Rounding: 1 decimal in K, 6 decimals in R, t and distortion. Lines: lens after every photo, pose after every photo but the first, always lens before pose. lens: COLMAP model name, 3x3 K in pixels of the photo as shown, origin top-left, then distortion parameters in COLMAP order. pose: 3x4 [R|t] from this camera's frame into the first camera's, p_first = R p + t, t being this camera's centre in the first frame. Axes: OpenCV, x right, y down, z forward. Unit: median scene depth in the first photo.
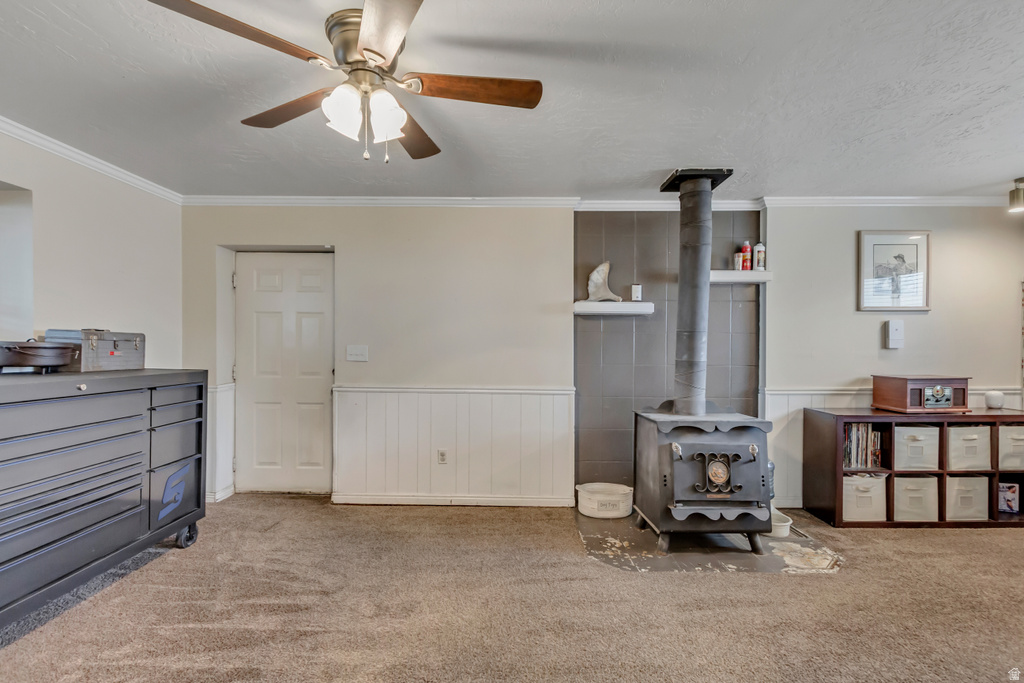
lens RADIAL K [[481.3, 0, 510.3], [0, 481.3, 345.3], [0, 0, 1]] dist [-0.005599, -0.005066]
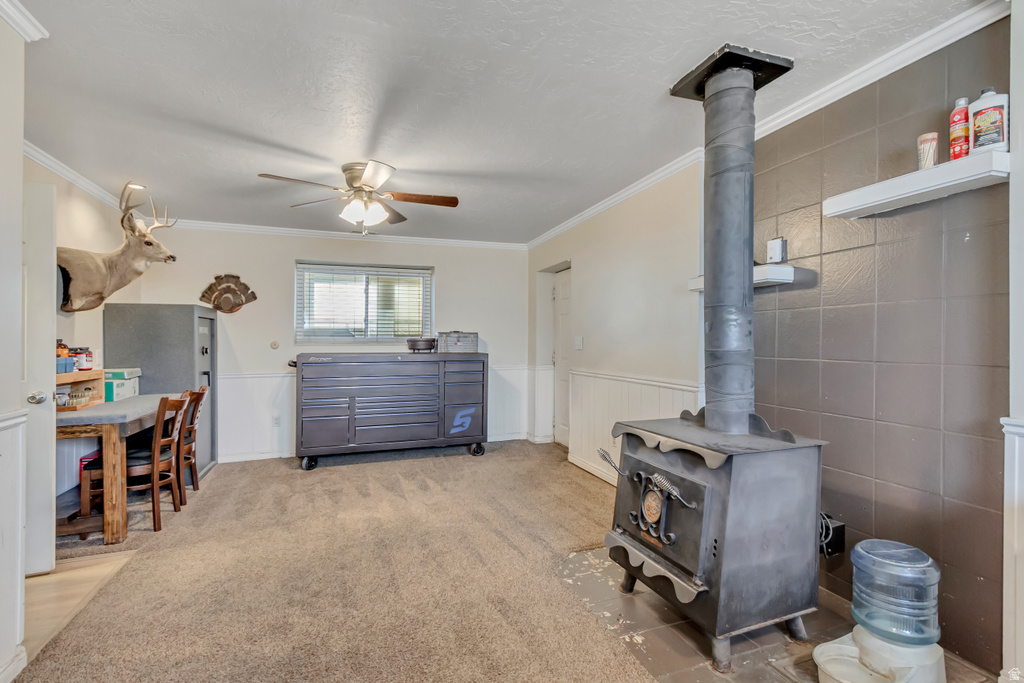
lens RADIAL K [[481.3, 0, 521.5], [0, 481.3, 339.8], [0, 0, 1]] dist [-0.005599, -0.005066]
pose [[0.339202, -0.014987, -0.940594, 0.877175], [0.010279, 0.999872, -0.012224, 0.023099], [0.940657, -0.005522, 0.339313, 0.491831]]
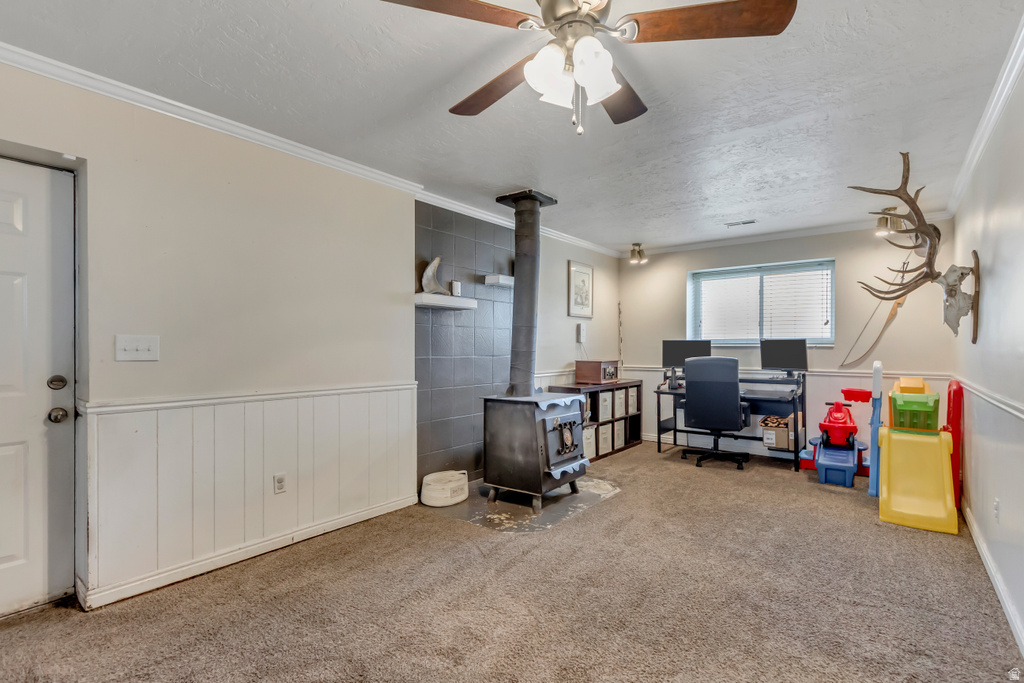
lens RADIAL K [[481.3, 0, 517.9], [0, 481.3, 347.9], [0, 0, 1]] dist [-0.005599, -0.005066]
pose [[0.606605, -0.005520, 0.794985, -0.569668], [-0.002261, 0.999960, 0.008668, 0.012856], [-0.795000, -0.007056, 0.606568, 0.274306]]
